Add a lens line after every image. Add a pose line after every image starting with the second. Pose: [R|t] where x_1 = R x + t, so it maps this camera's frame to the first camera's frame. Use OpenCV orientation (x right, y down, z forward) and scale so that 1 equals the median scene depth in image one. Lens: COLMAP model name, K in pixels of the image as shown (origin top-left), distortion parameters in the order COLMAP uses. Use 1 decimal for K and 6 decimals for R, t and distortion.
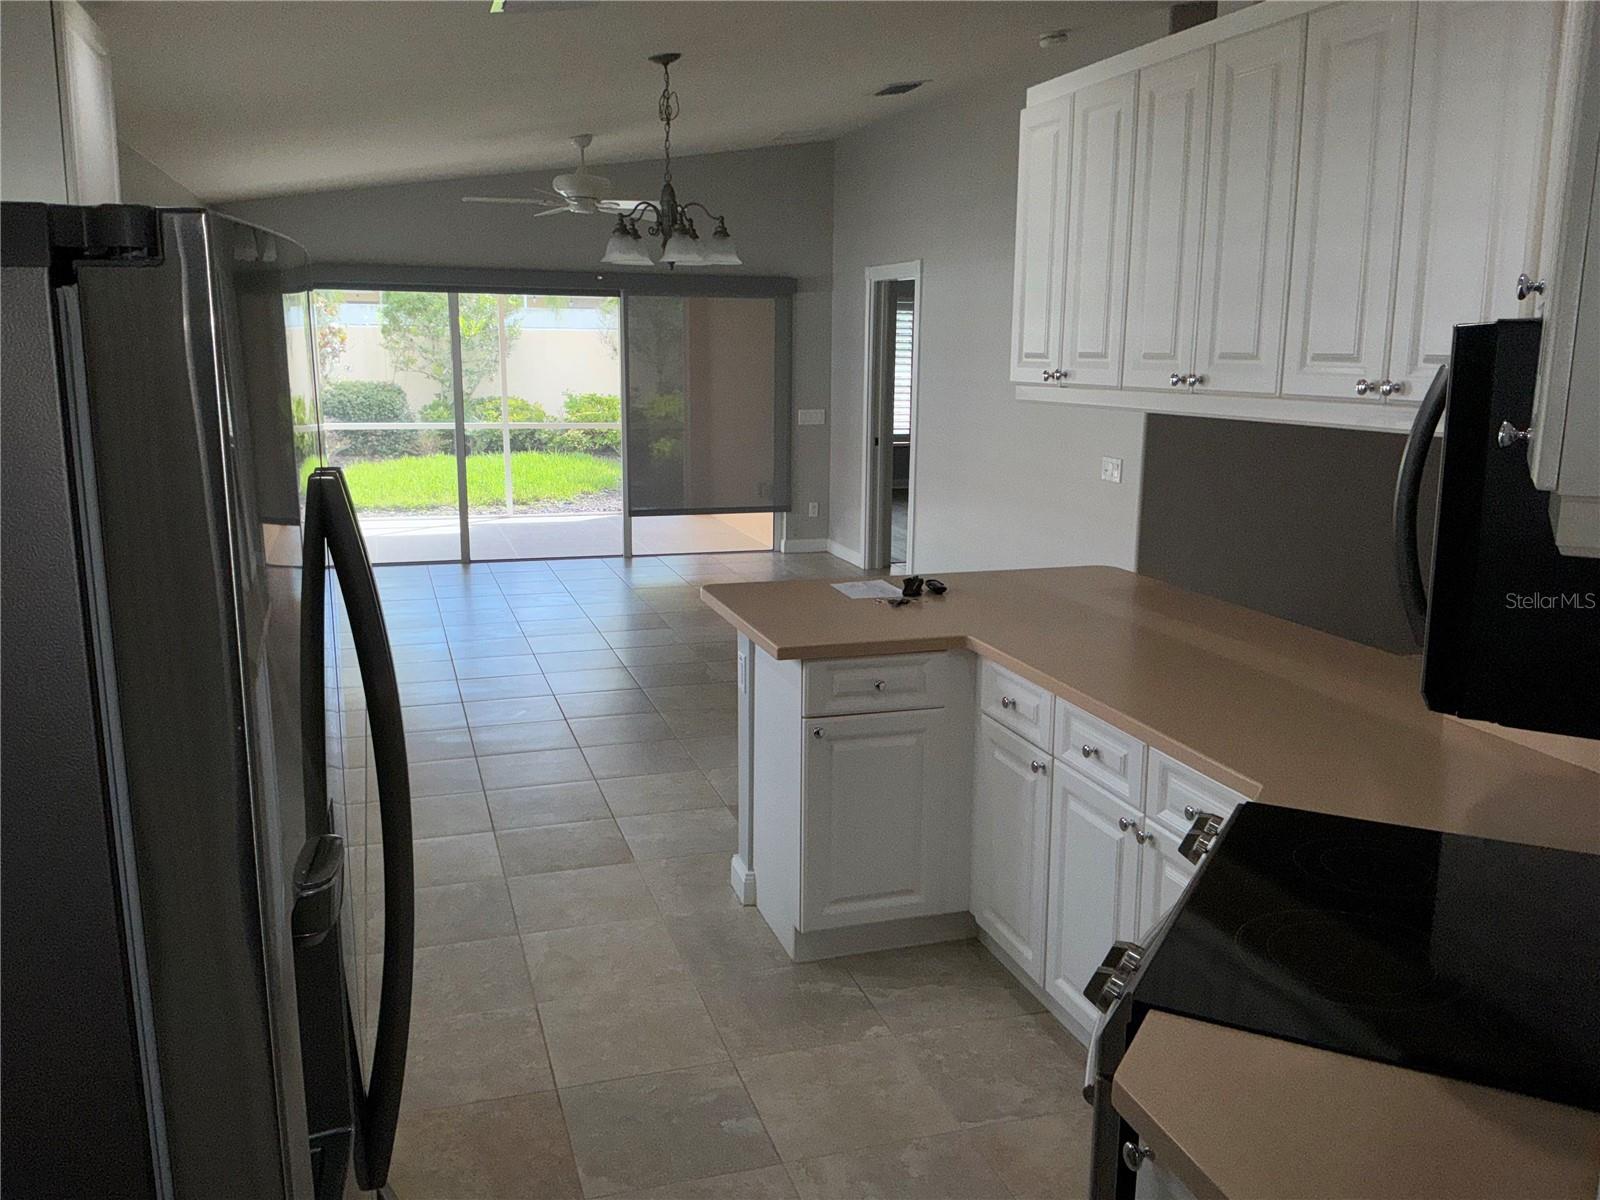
lens RADIAL K [[1321.0, 0, 800.0], [0, 1321.0, 600.0], [0, 0, 1]] dist [0.154369, -0.357595]
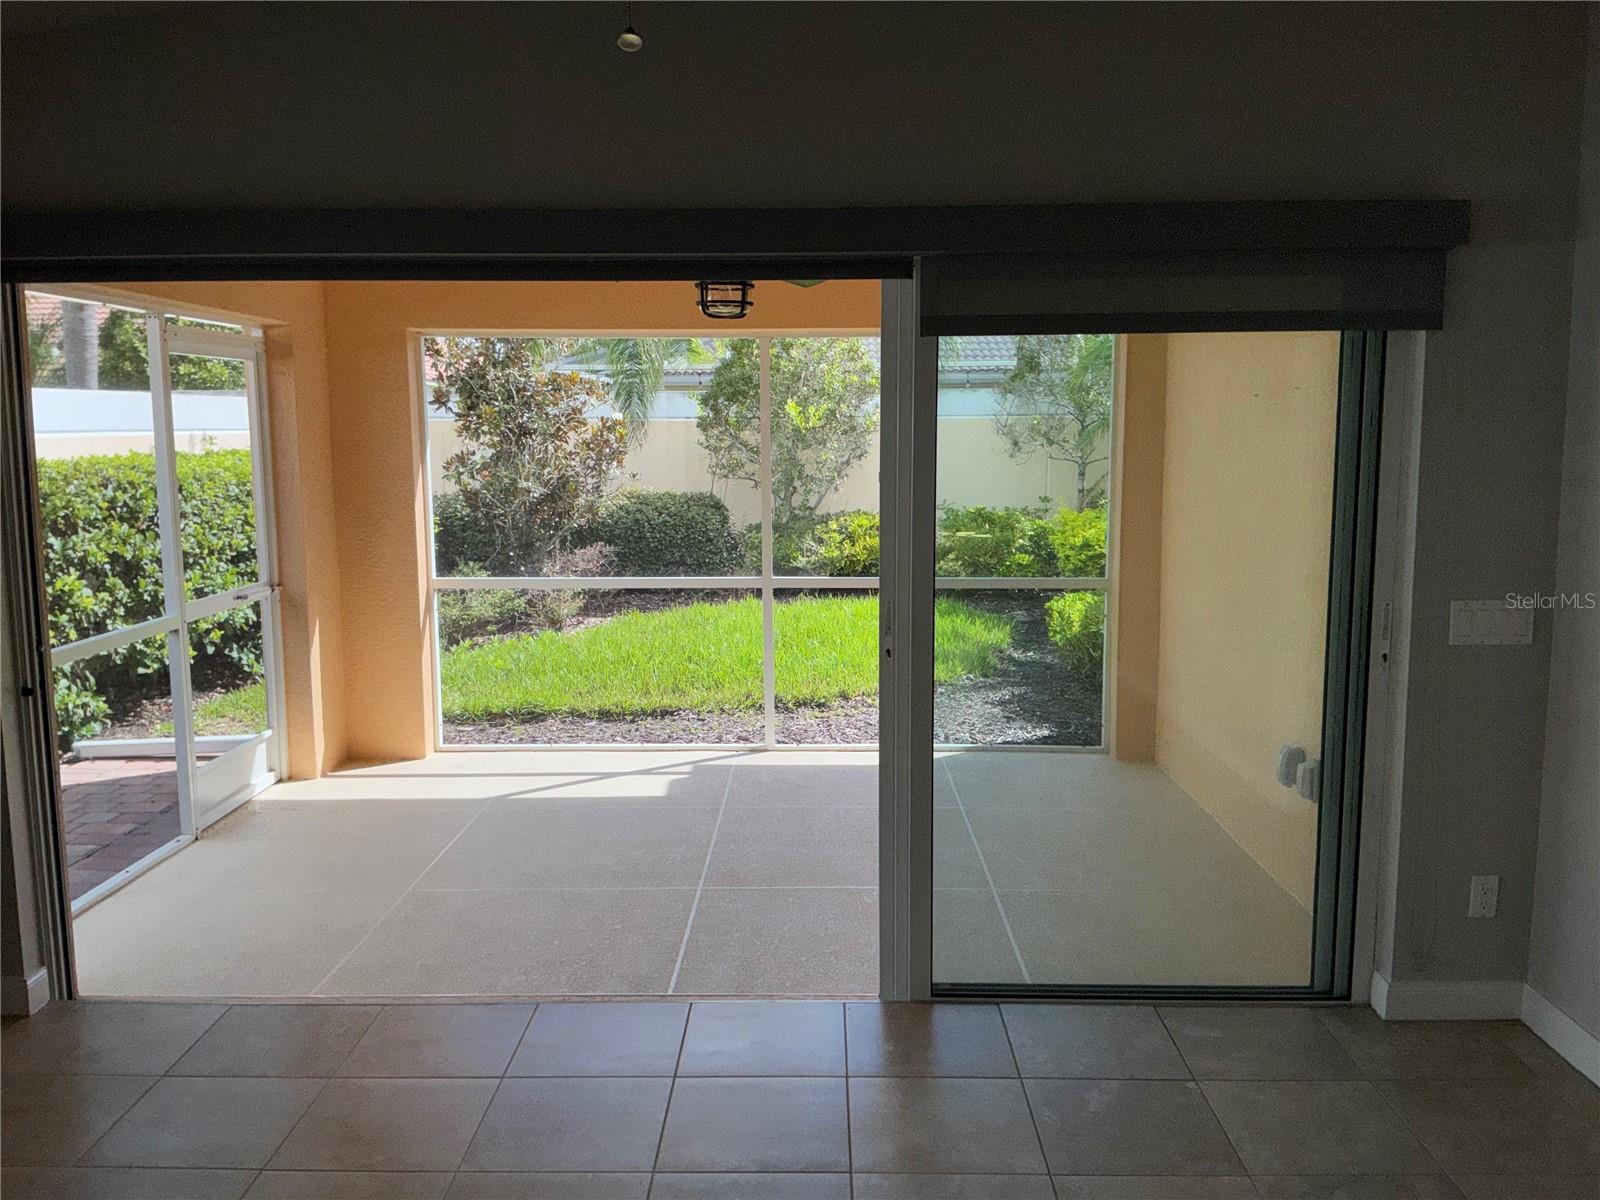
lens RADIAL K [[1321.0, 0, 800.0], [0, 1321.0, 600.0], [0, 0, 1]] dist [0.154369, -0.357595]
pose [[0.948201, 0.024979, -0.316687, -0.049721], [-0.047730, 0.996789, -0.064287, -0.115742], [0.314064, 0.076073, 0.946349, 0.639307]]
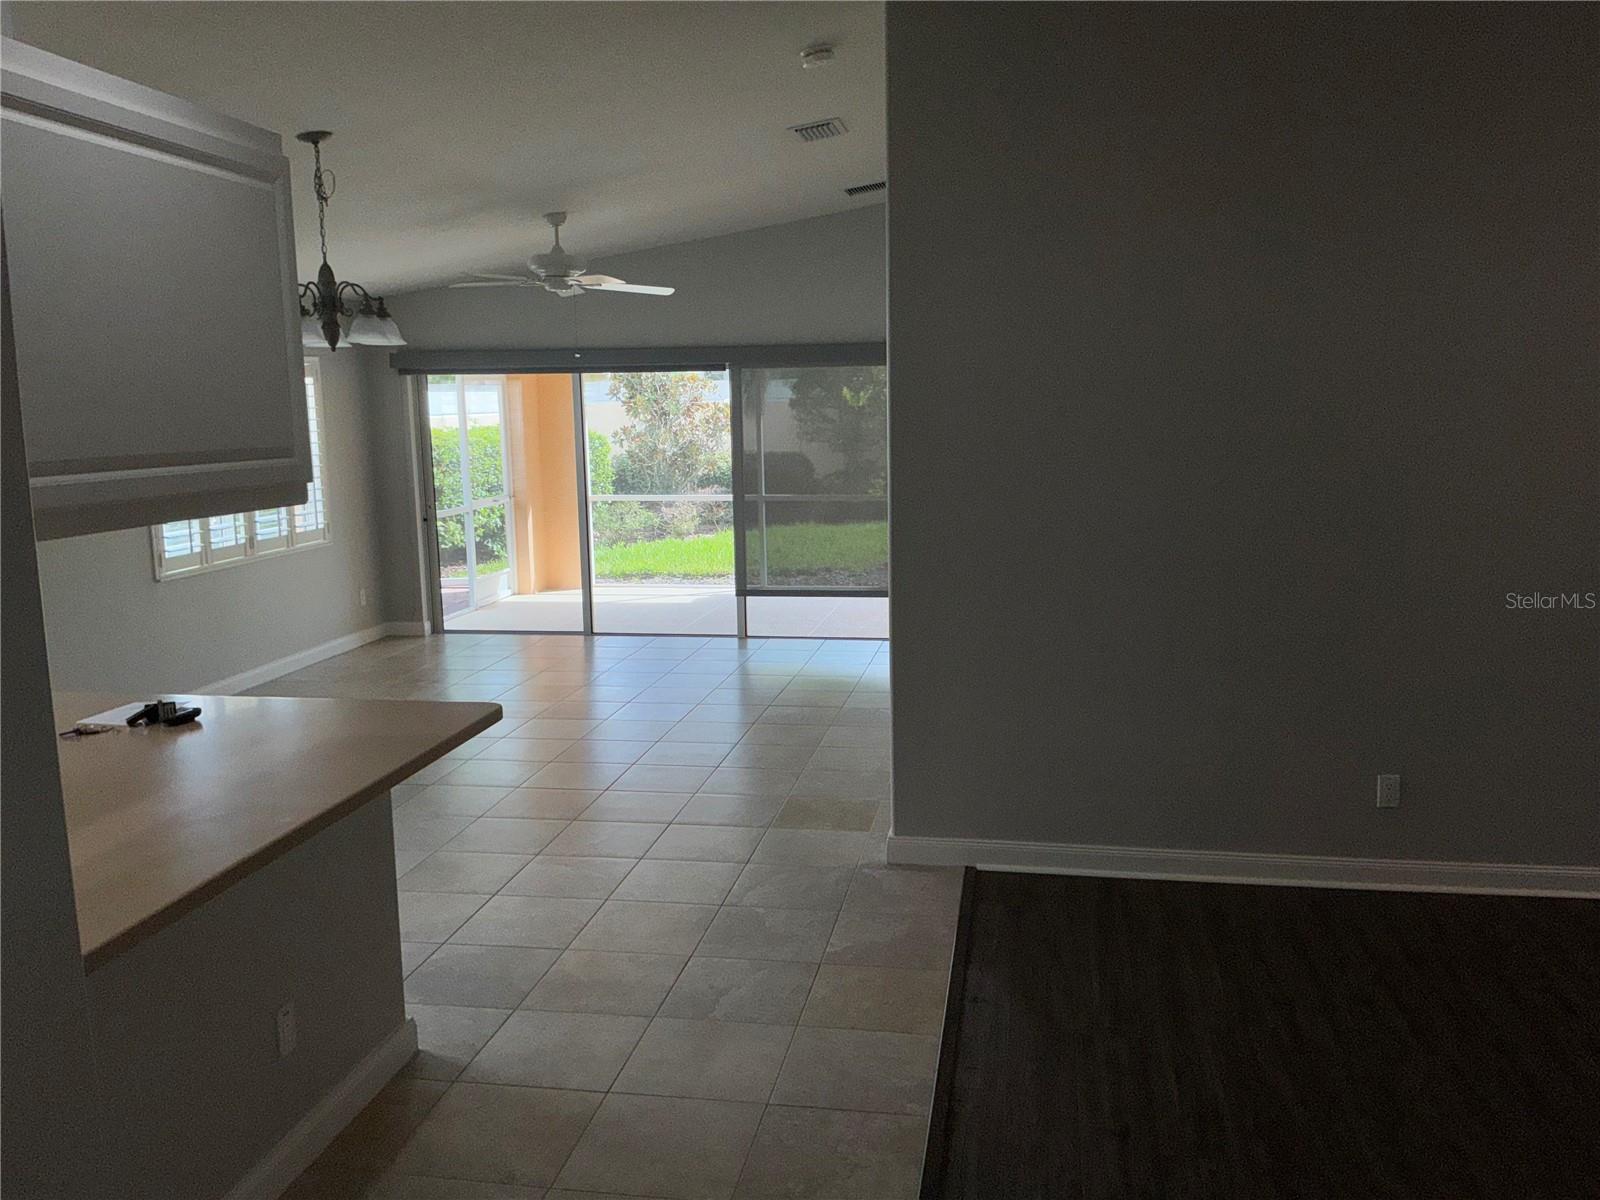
lens RADIAL K [[1321.0, 0, 800.0], [0, 1321.0, 600.0], [0, 0, 1]] dist [0.154369, -0.357595]
pose [[0.884373, 0.046032, -0.464506, 0.351115], [-0.066745, 0.997370, -0.028237, -0.035416], [0.461985, 0.055975, 0.885120, 0.170798]]
